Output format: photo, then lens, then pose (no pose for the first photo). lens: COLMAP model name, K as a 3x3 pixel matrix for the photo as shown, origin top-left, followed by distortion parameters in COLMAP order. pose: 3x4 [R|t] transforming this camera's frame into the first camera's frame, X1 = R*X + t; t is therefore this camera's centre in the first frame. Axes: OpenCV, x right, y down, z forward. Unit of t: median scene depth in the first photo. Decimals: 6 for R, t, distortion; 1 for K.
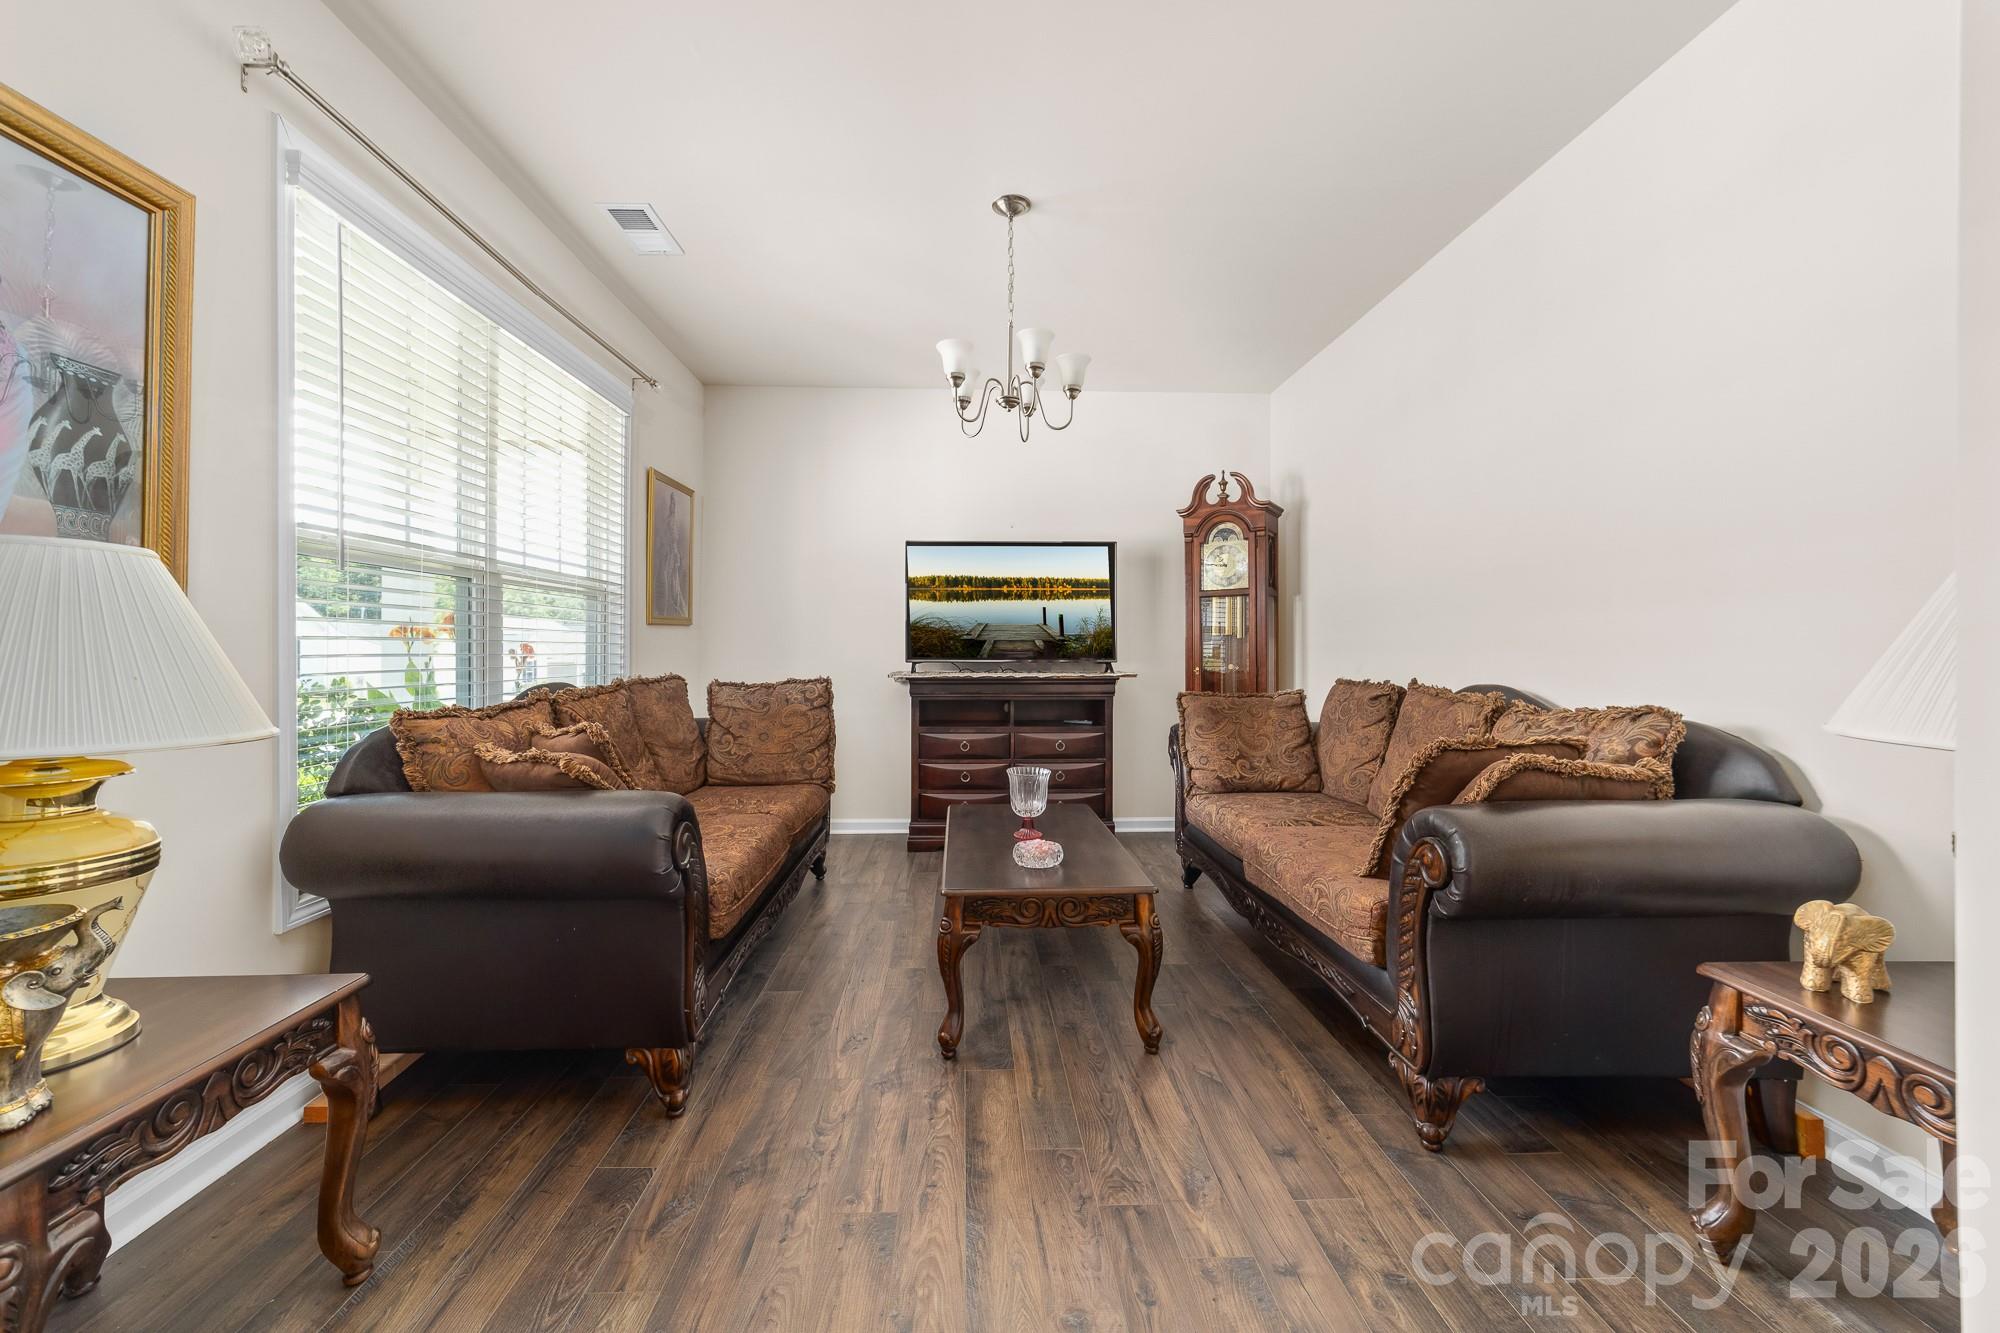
lens RADIAL K [[779.6, 0, 985.2], [0, 779.6, 647.8], [0, 0, 1]] dist [-0.016154, 0.007408]
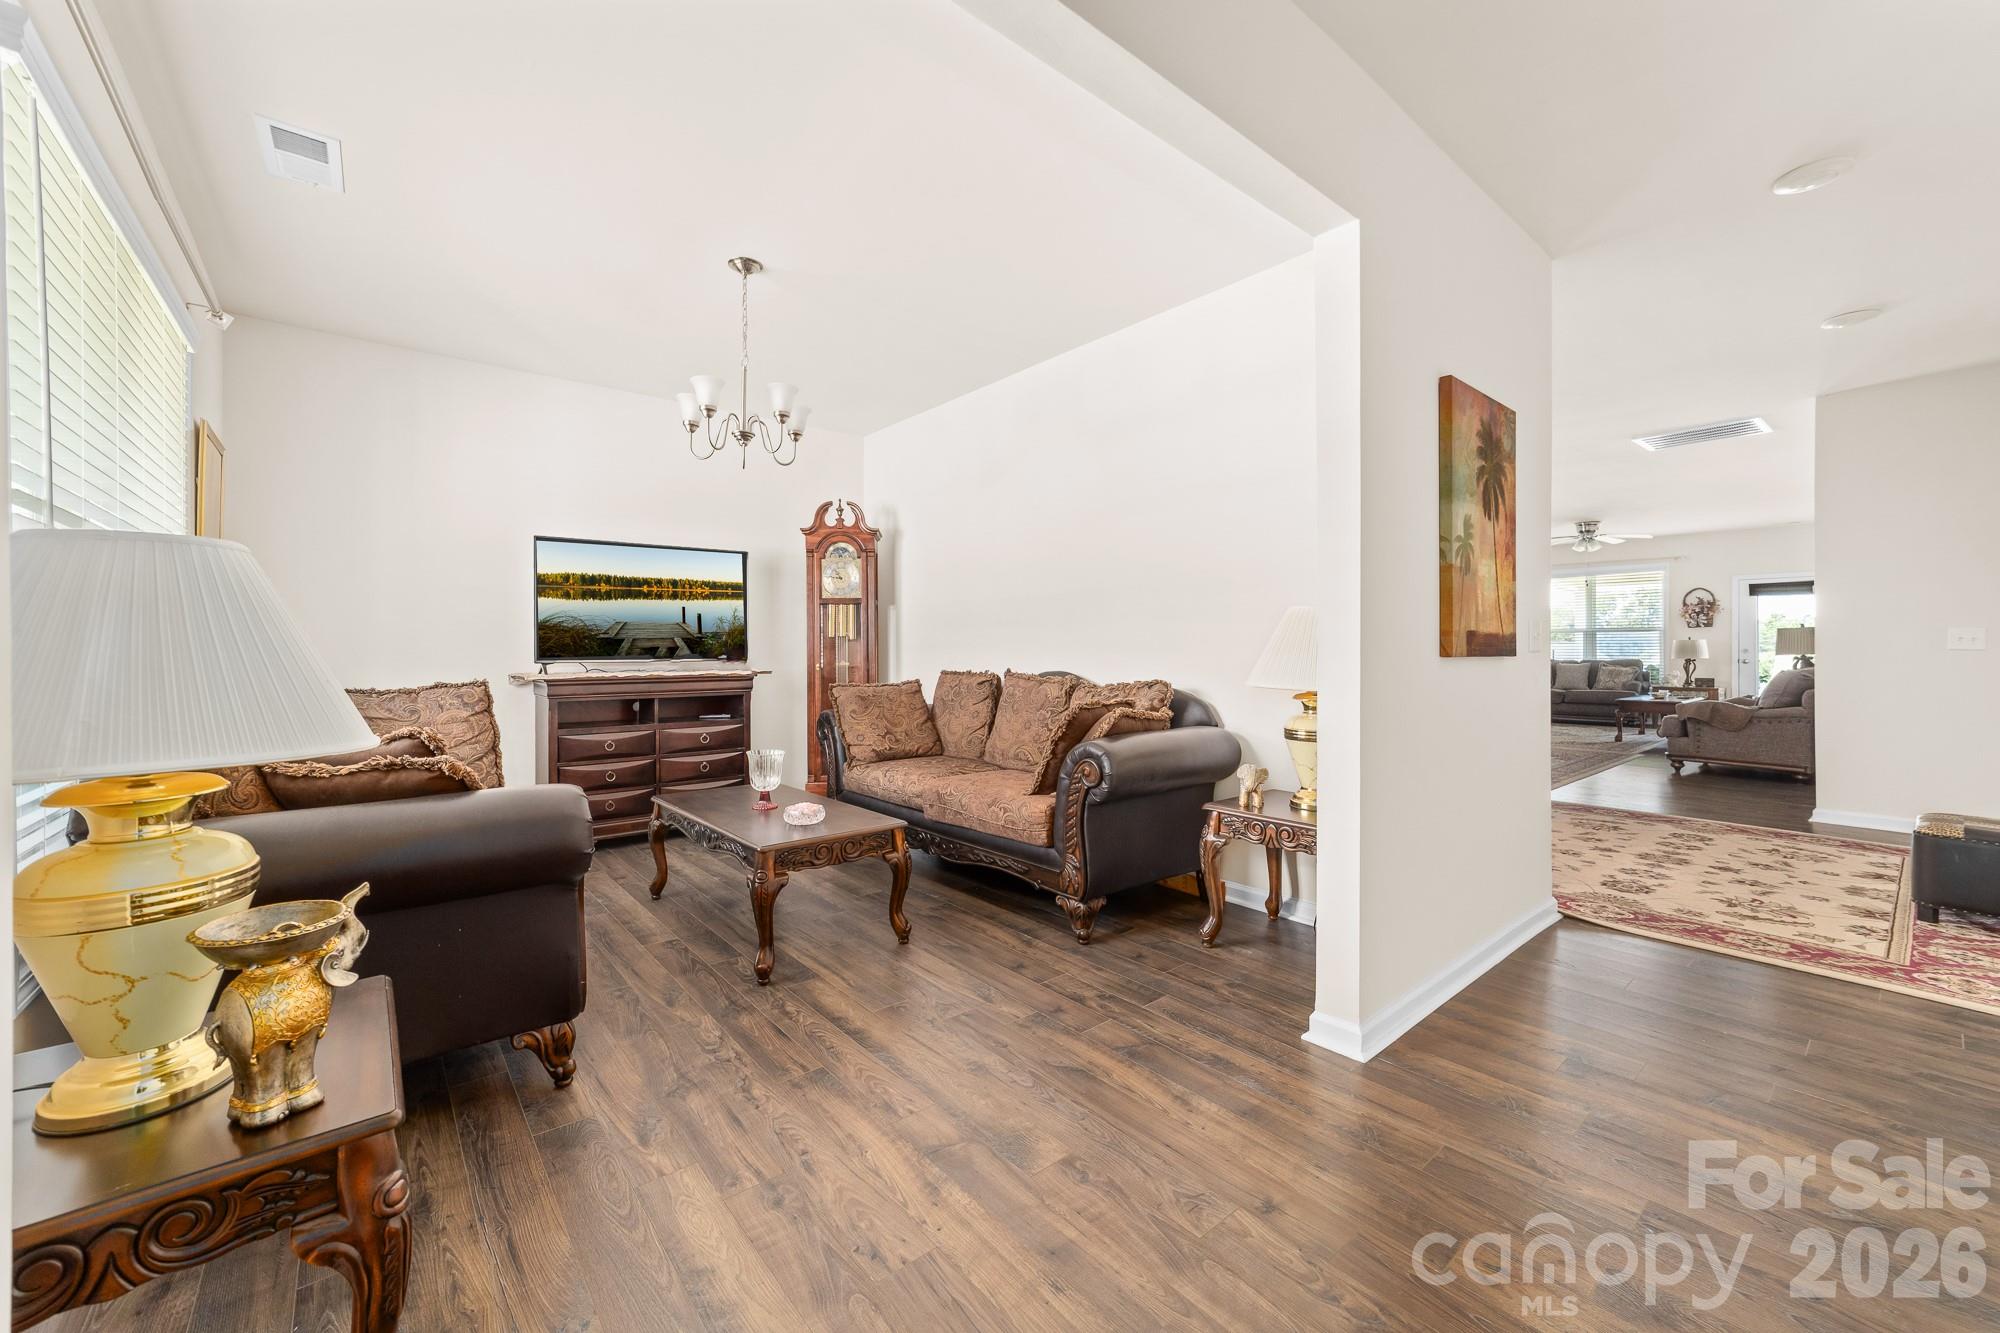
lens RADIAL K [[779.6, 0, 985.2], [0, 779.6, 647.8], [0, 0, 1]] dist [-0.016154, 0.007408]
pose [[0.793411, -0.002288, 0.608682, -0.424141], [0.000802, 0.999996, 0.002713, -0.003700], [-0.608685, -0.001665, 0.793410, -0.147527]]
